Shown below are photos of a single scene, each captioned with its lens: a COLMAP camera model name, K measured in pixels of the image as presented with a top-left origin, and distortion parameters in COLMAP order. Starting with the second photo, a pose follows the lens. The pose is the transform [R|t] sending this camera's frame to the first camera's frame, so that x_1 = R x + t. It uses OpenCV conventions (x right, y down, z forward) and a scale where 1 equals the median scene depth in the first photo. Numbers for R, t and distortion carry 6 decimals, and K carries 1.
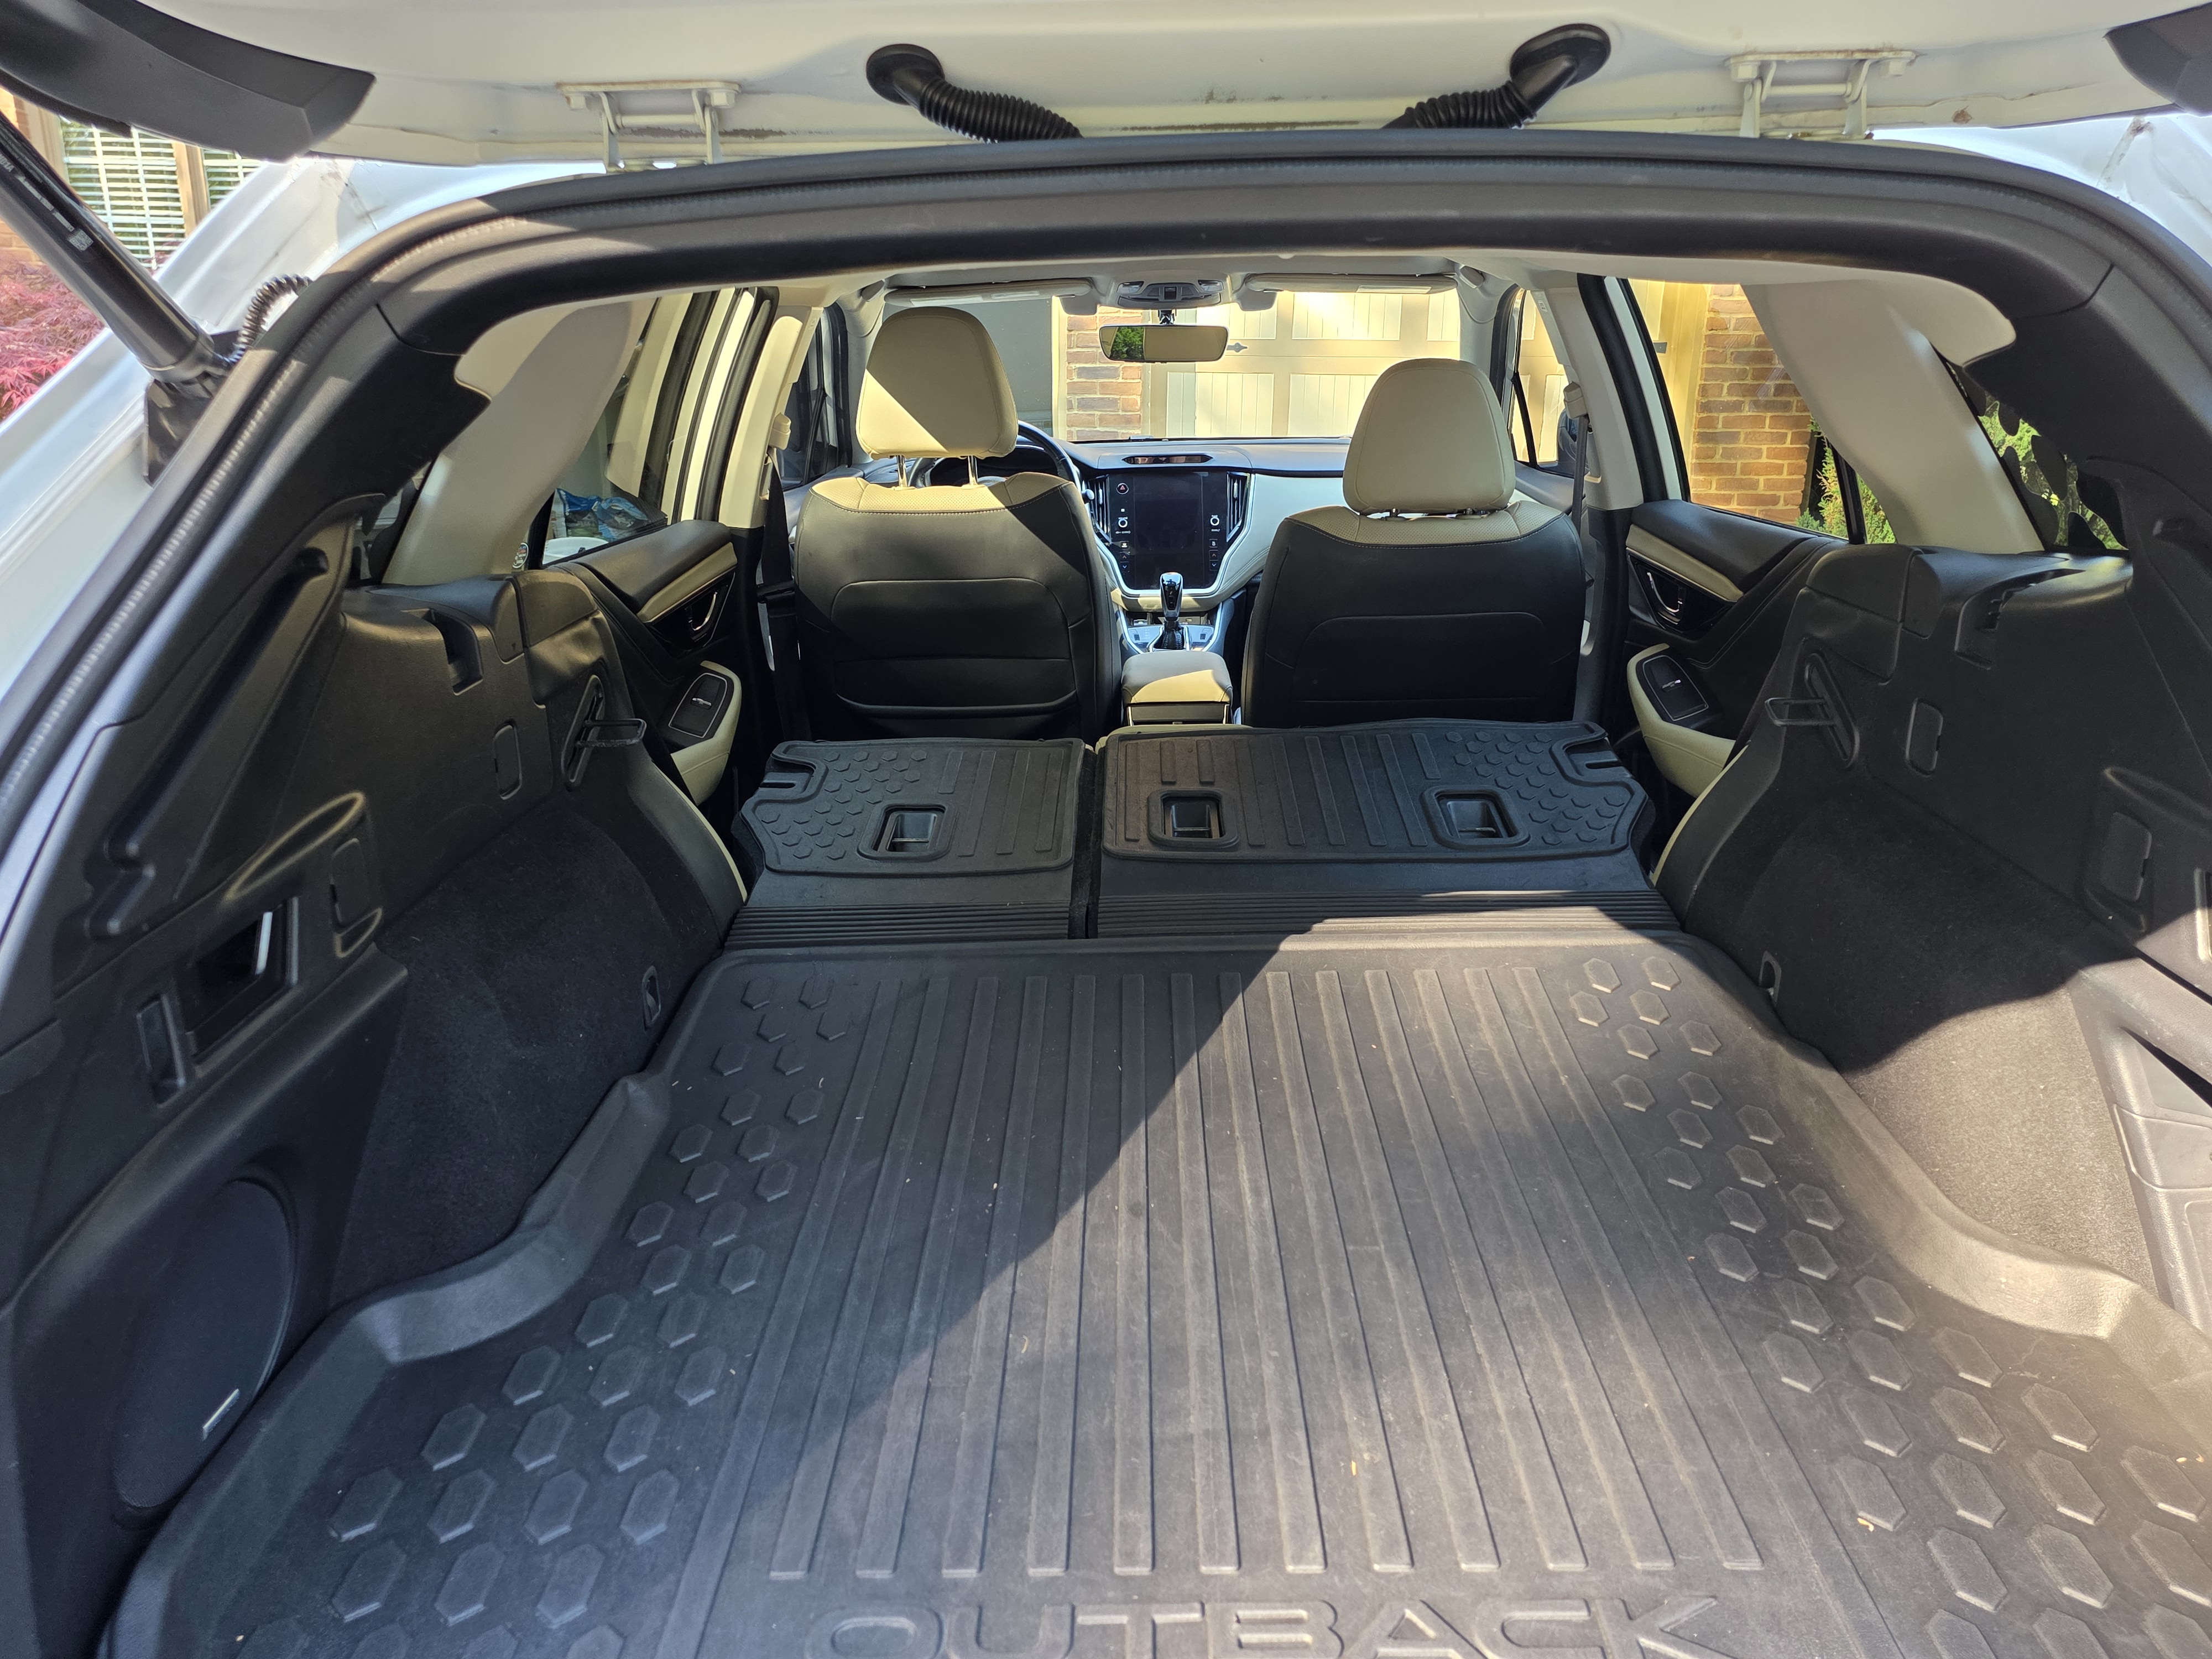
lens RADIAL K [[1586.9, 0, 1106.0], [0, 1586.9, 829.5], [0, 0, 1]] dist [0.012937, 0.005125]
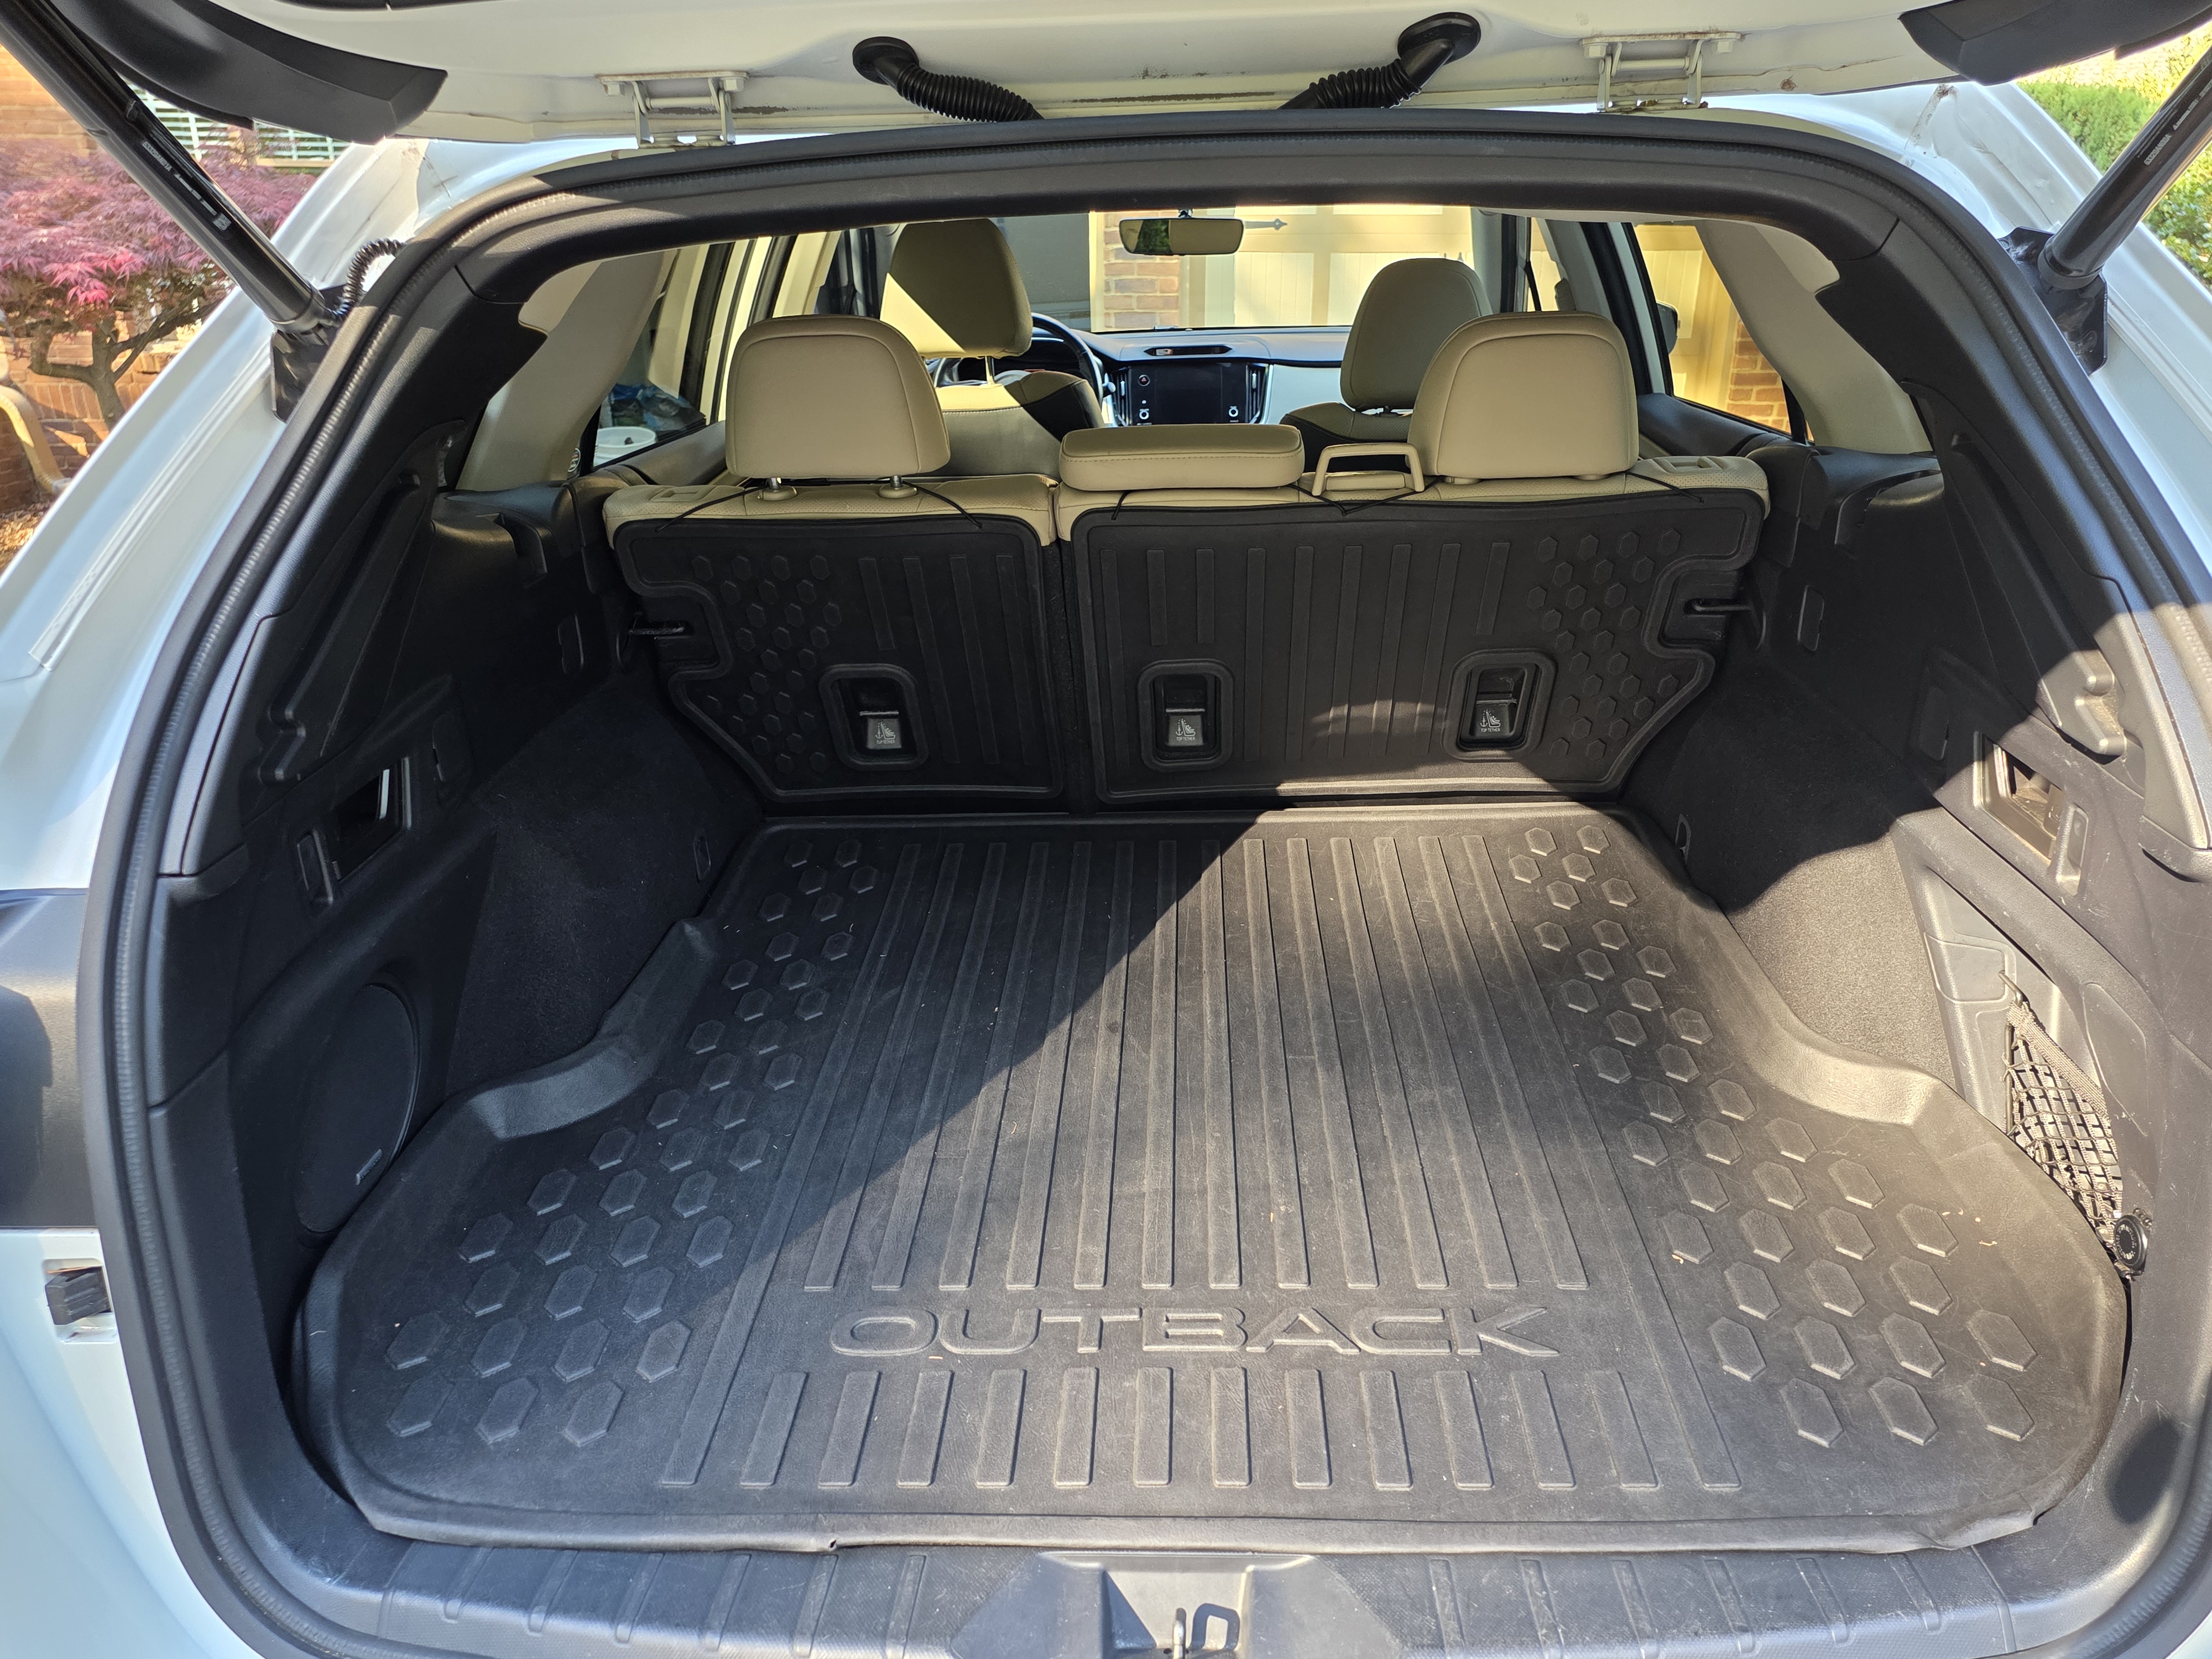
lens RADIAL K [[1481.4, 0, 1094.9], [0, 1481.4, 857.9], [0, 0, 1]] dist [0.068883, -0.068783]
pose [[0.999762, -0.000103, -0.021825, 0.041246], [0.002220, 0.995284, 0.096982, 0.007675], [0.021712, -0.097007, 0.995047, -0.130255]]
